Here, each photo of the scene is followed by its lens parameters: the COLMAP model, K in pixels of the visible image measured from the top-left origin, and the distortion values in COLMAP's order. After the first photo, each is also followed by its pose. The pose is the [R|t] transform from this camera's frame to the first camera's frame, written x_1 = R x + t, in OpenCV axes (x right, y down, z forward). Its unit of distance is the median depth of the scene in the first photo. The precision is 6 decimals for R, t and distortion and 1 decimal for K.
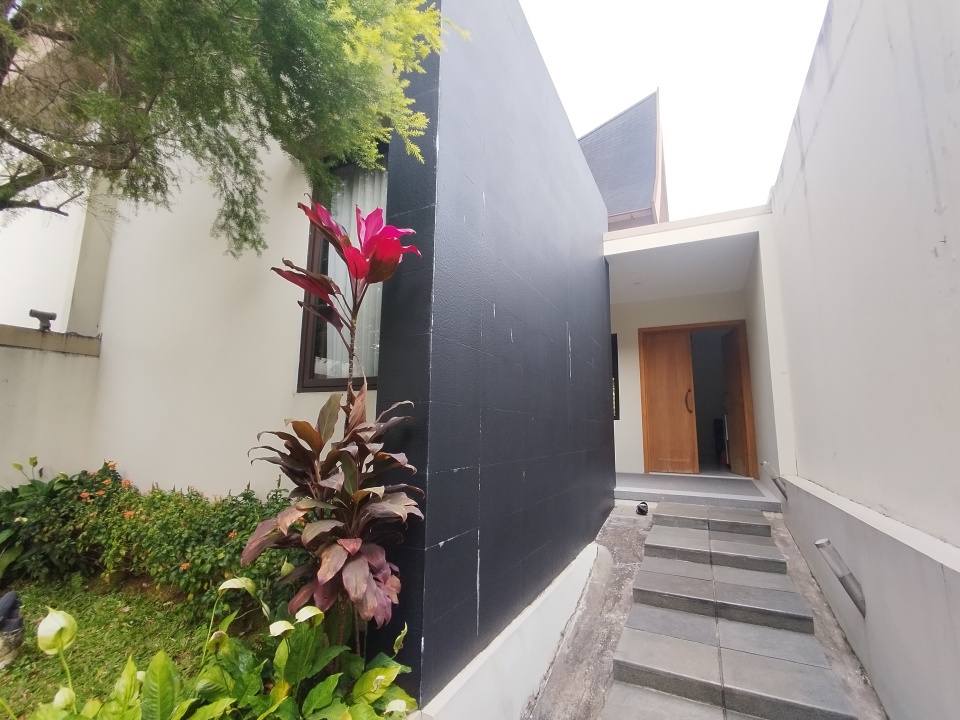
lens RADIAL K [[445.2, 0, 474.4], [0, 445.2, 361.0], [0, 0, 1]] dist [0.007180, 0.003262]
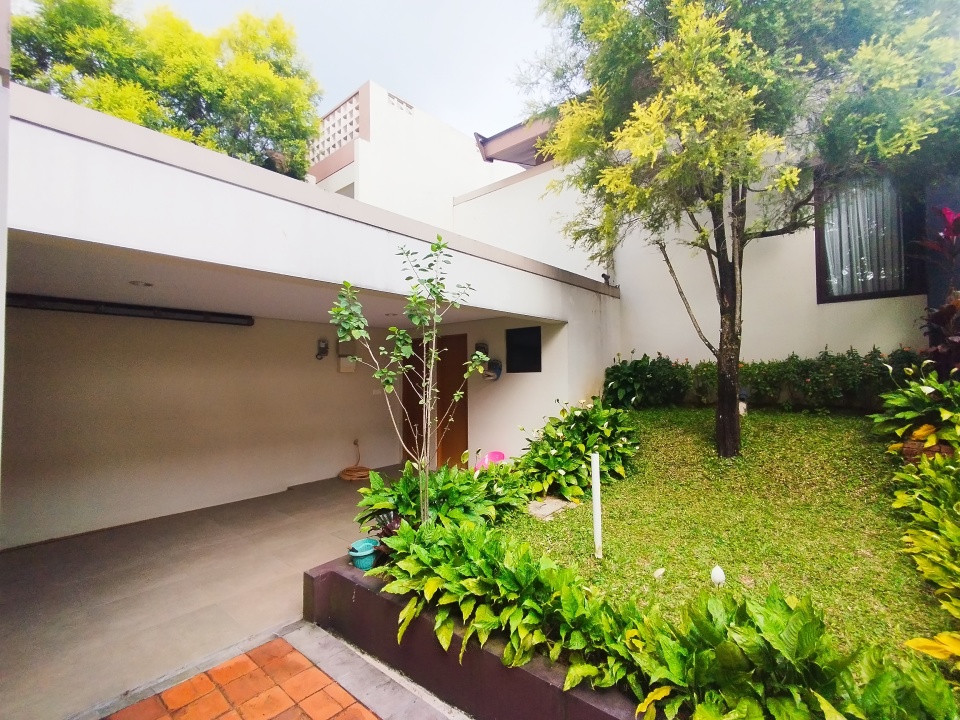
lens RADIAL K [[445.2, 0, 476.1], [0, 445.2, 361.4], [0, 0, 1]] dist [0.007180, 0.003262]
pose [[0.968511, -0.024765, -0.247736, -0.793986], [0.056156, 0.991129, 0.120458, -0.003454], [0.242555, -0.130577, 0.961310, -0.714214]]
